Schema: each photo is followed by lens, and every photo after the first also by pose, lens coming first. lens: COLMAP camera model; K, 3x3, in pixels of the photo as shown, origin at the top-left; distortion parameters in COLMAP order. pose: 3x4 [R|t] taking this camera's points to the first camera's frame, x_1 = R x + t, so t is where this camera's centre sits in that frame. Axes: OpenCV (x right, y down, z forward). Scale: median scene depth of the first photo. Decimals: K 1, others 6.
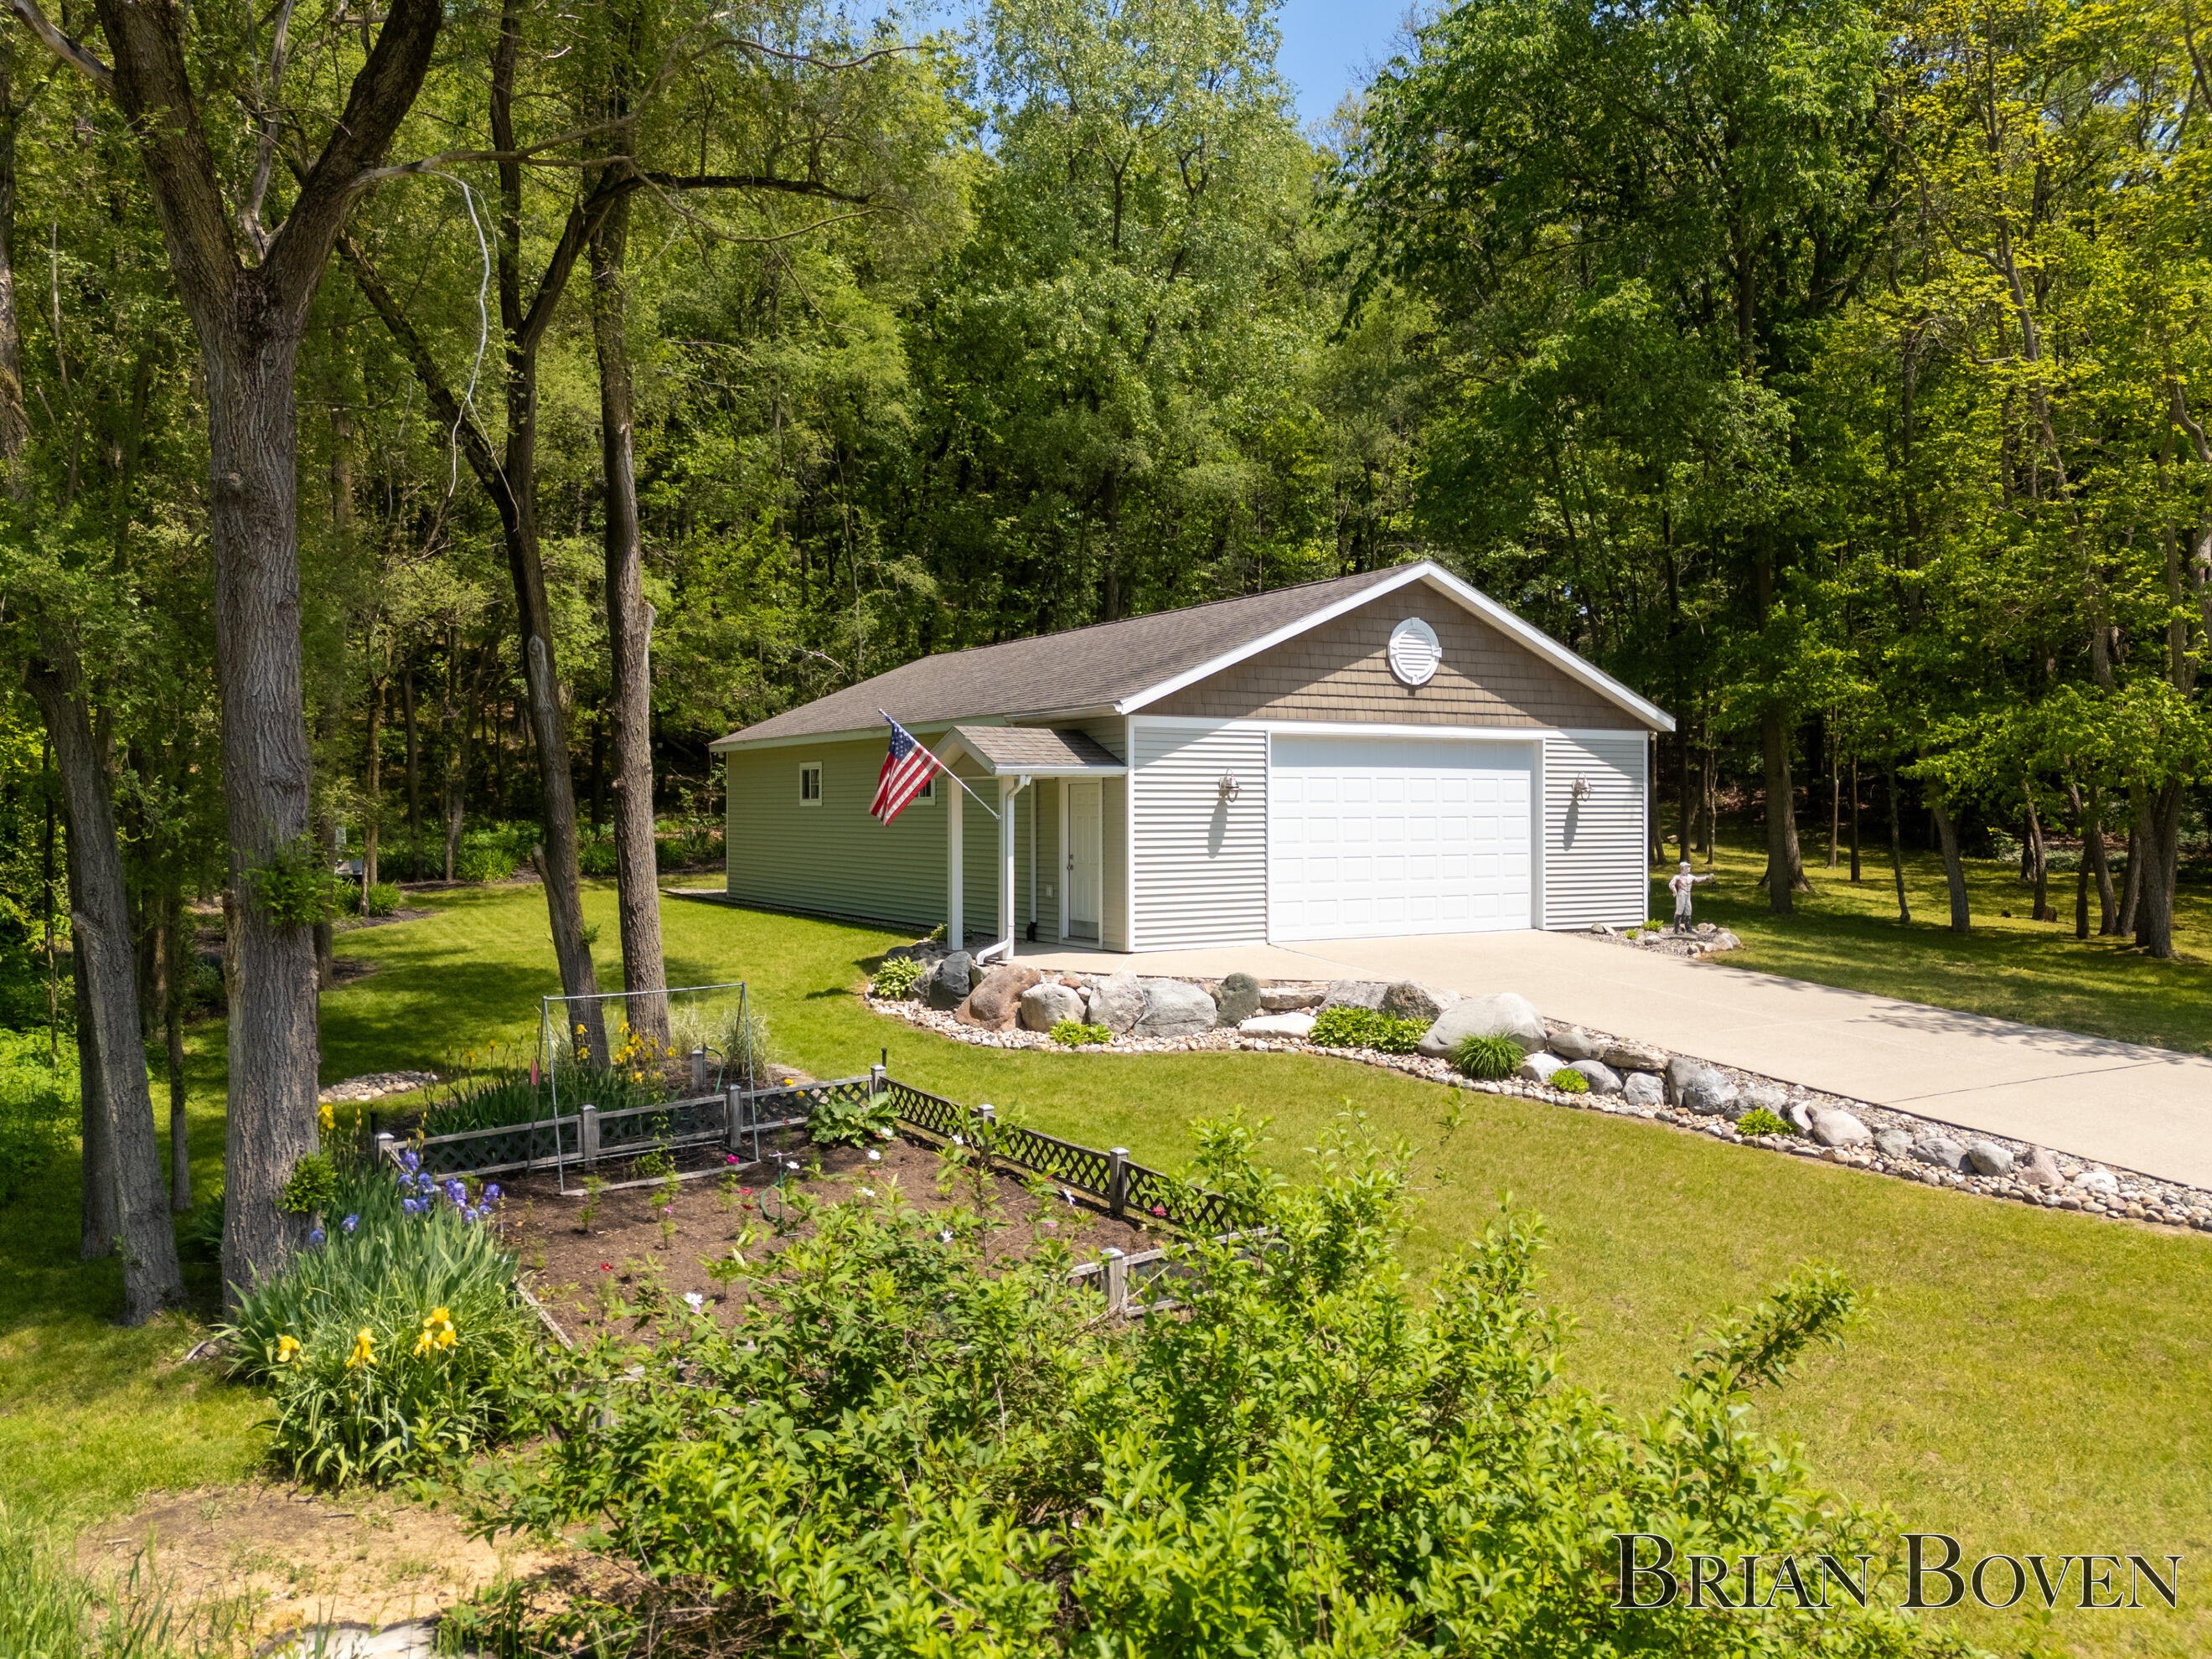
lens RADIAL K [[1676.8, 0, 1106.4], [0, 1676.8, 828.7], [0, 0, 1]] dist [0.043132, -0.029625]
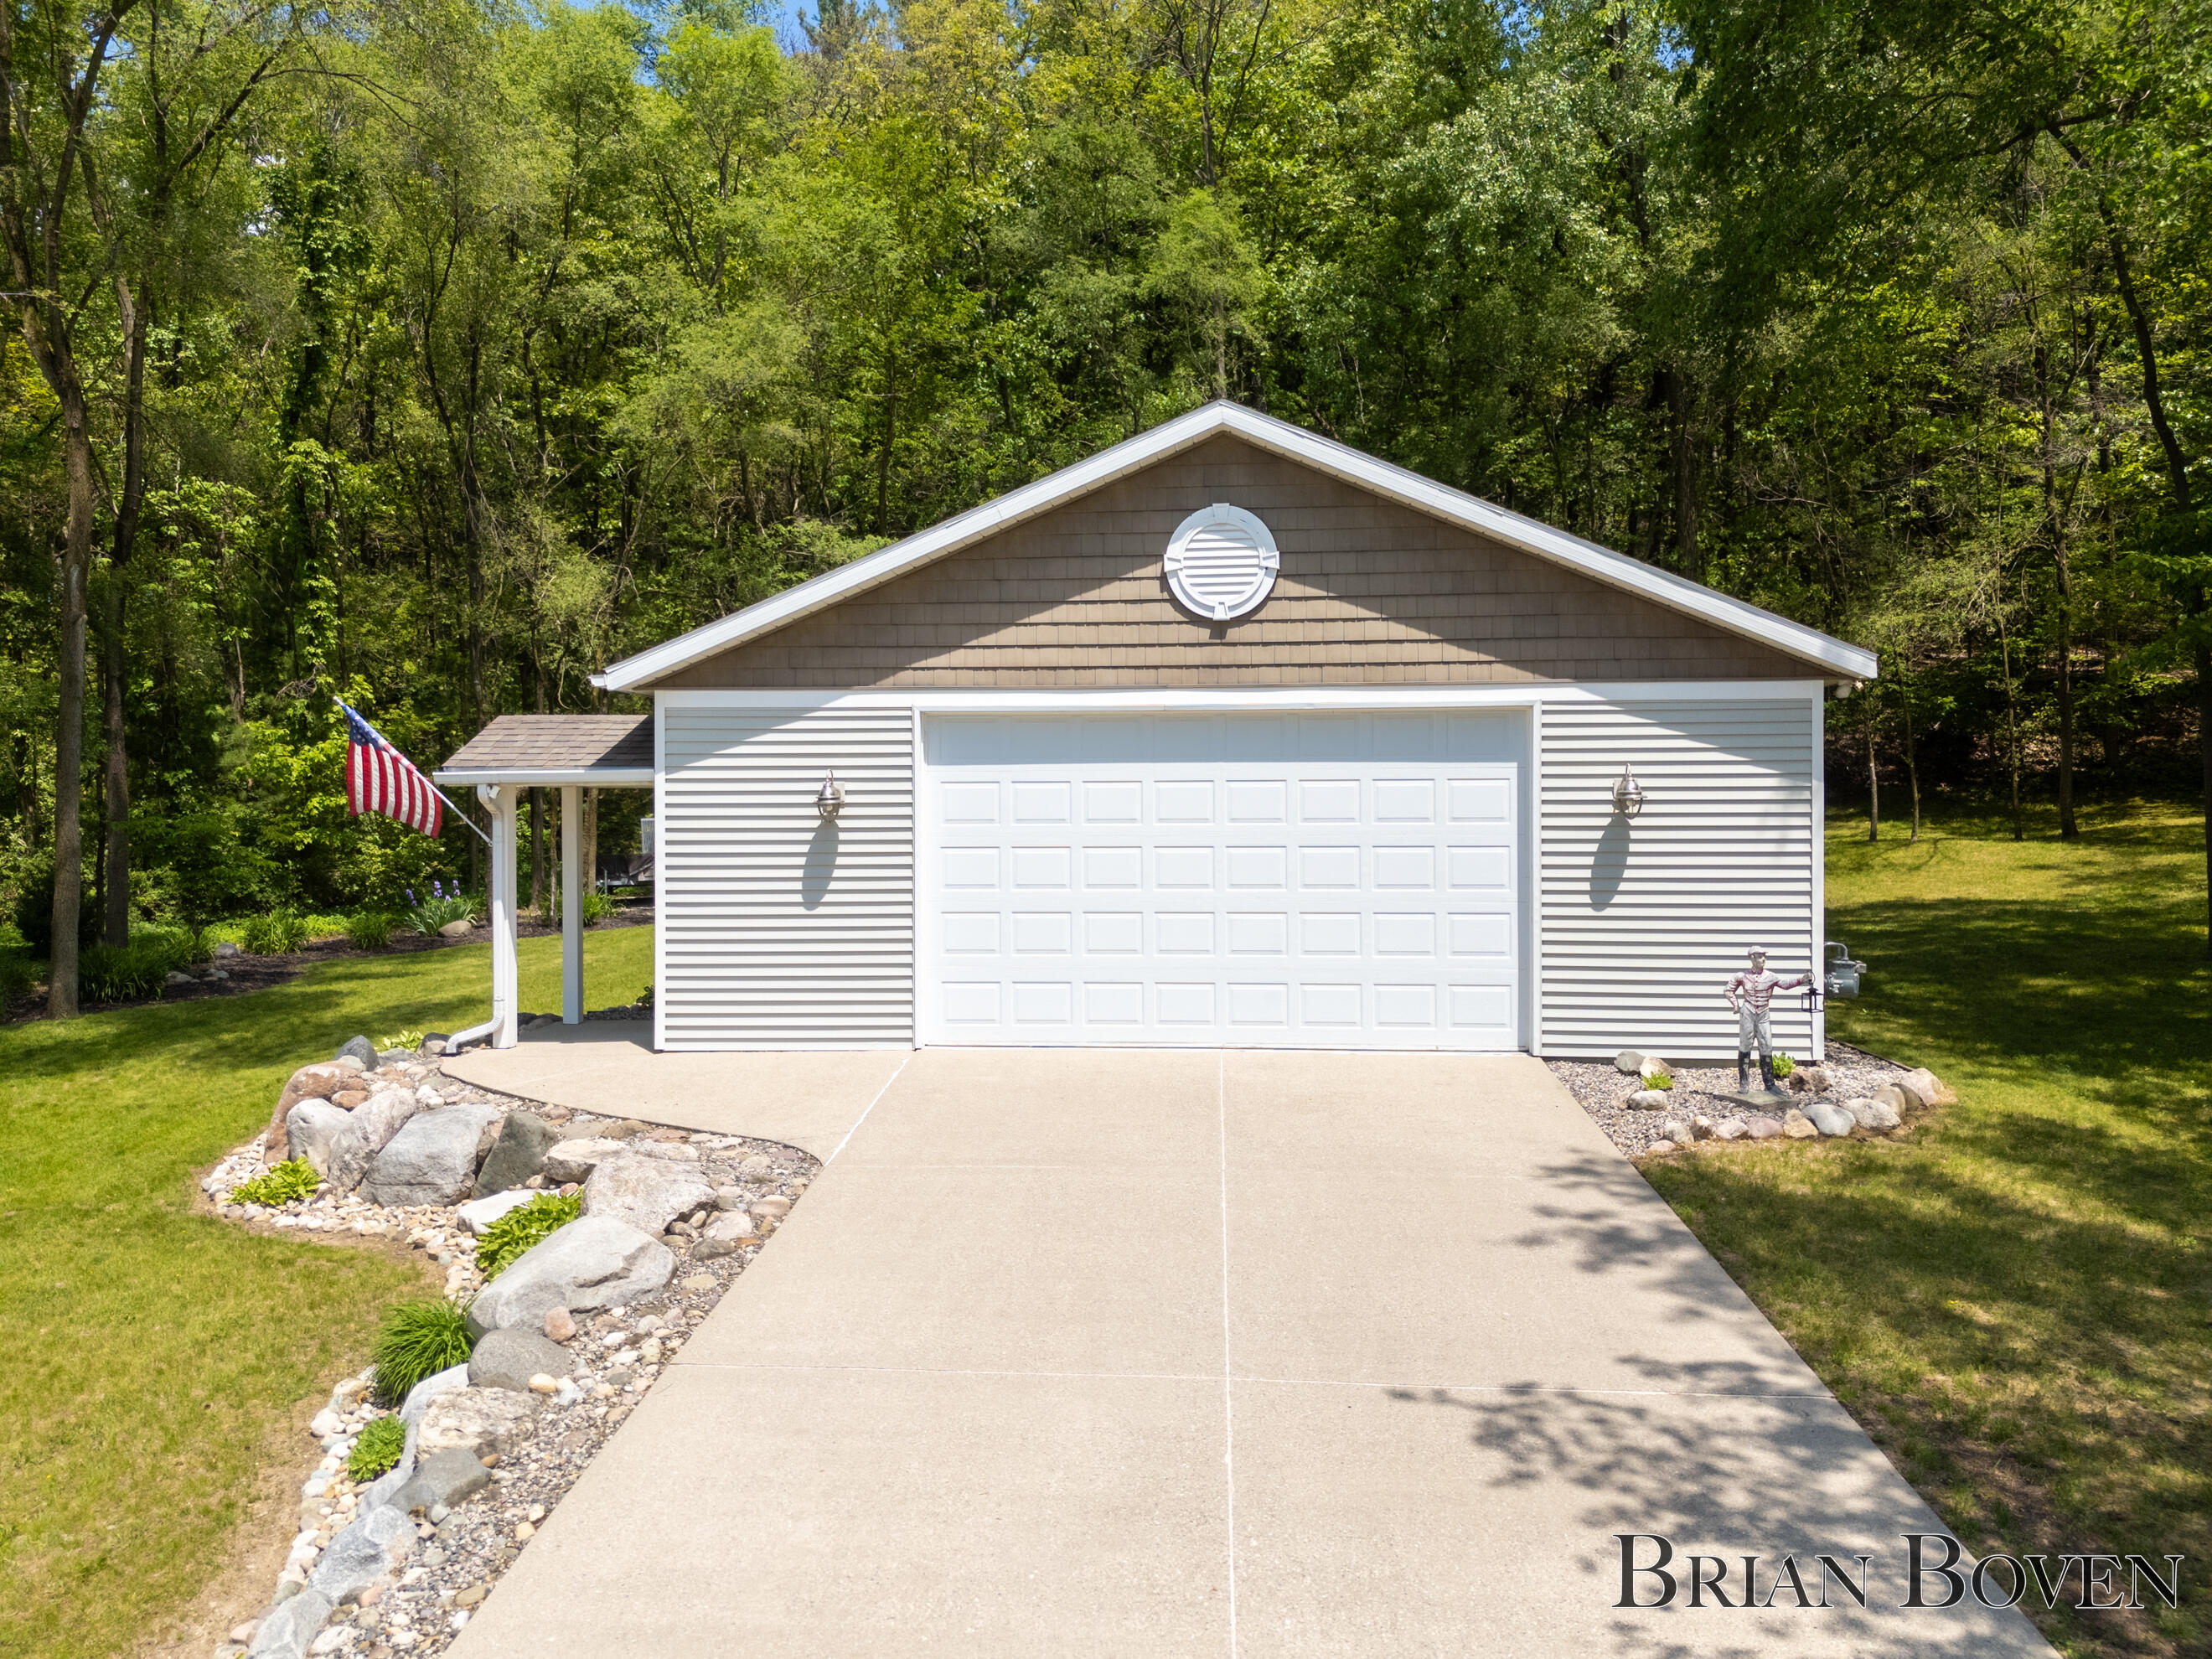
lens RADIAL K [[1676.8, 0, 1109.2], [0, 1676.8, 817.5], [0, 0, 1]] dist [0.043132, -0.029625]
pose [[0.812680, 0.004289, -0.582694, 0.510101], [-0.004691, 0.999989, 0.000817, -0.018110], [0.582691, 0.002069, 0.812691, 0.524856]]
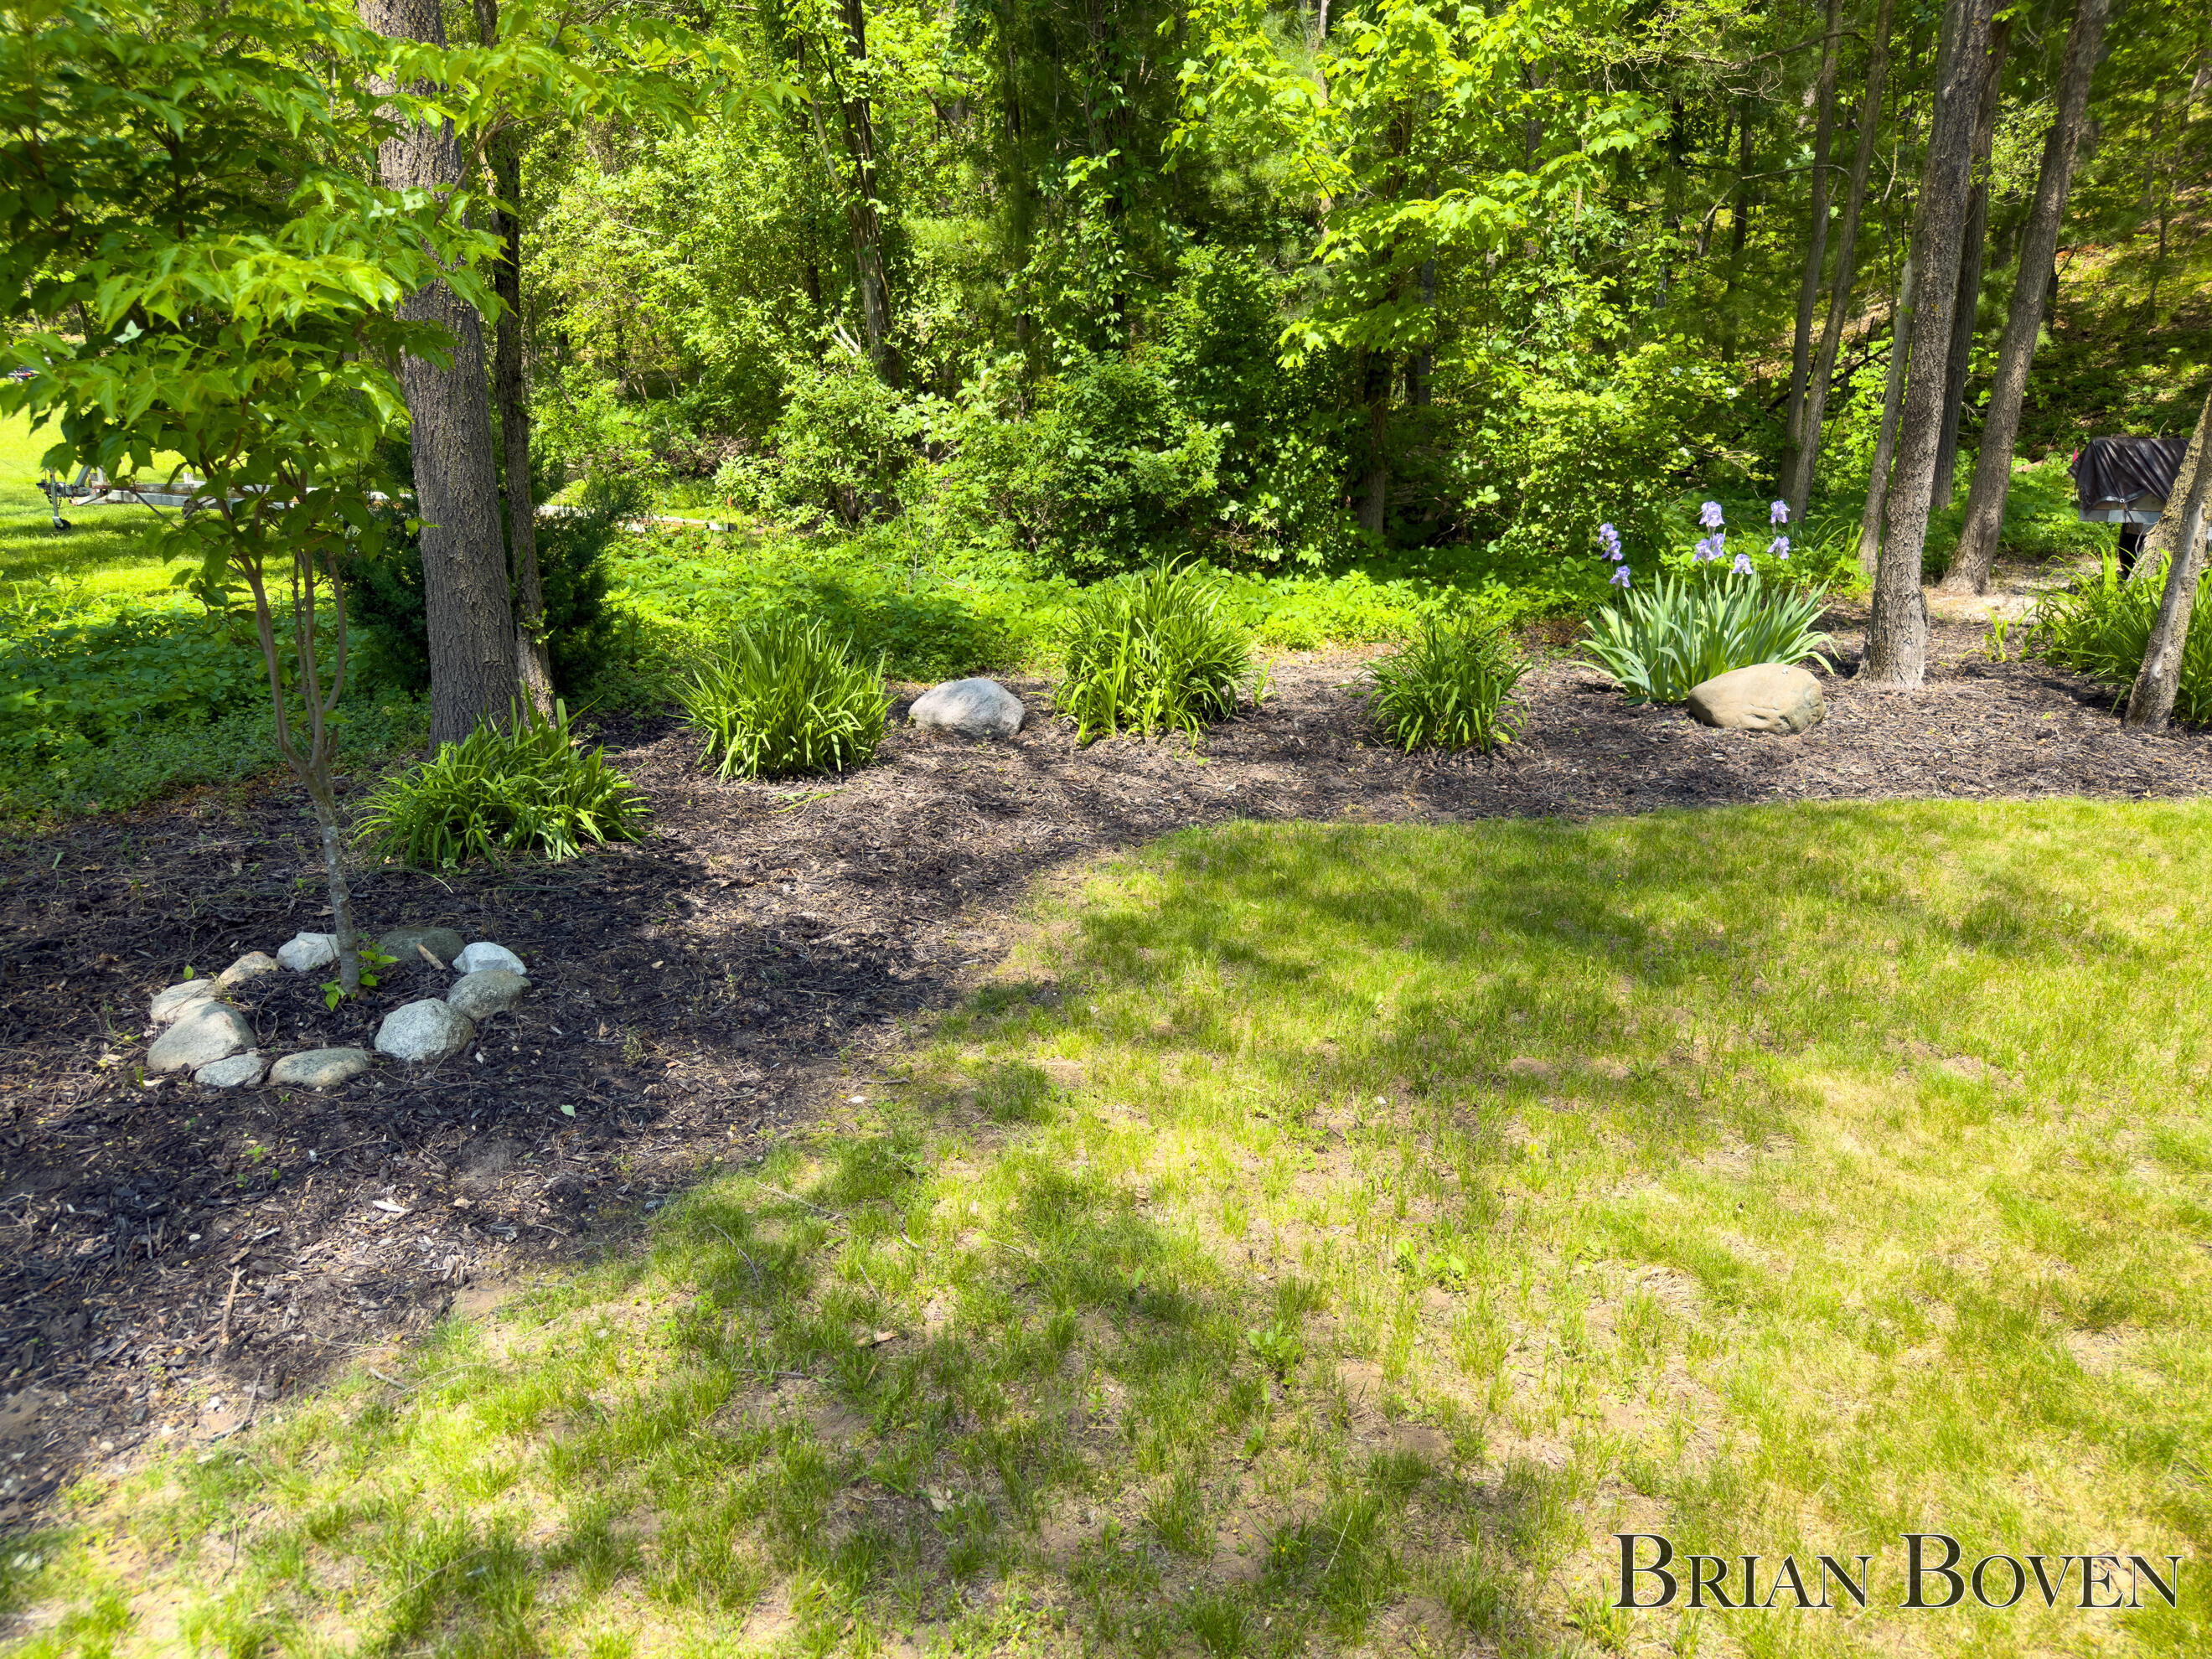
lens RADIAL K [[1558.4, 0, 1076.7], [0, 1558.4, 900.7], [0, 0, 1]] dist [0.052170, -0.015412]
pose [[0.223031, 0.316292, -0.922072, -0.335911], [-0.036977, 0.947962, 0.316228, 0.012858], [0.974110, -0.036433, 0.223121, 1.052657]]
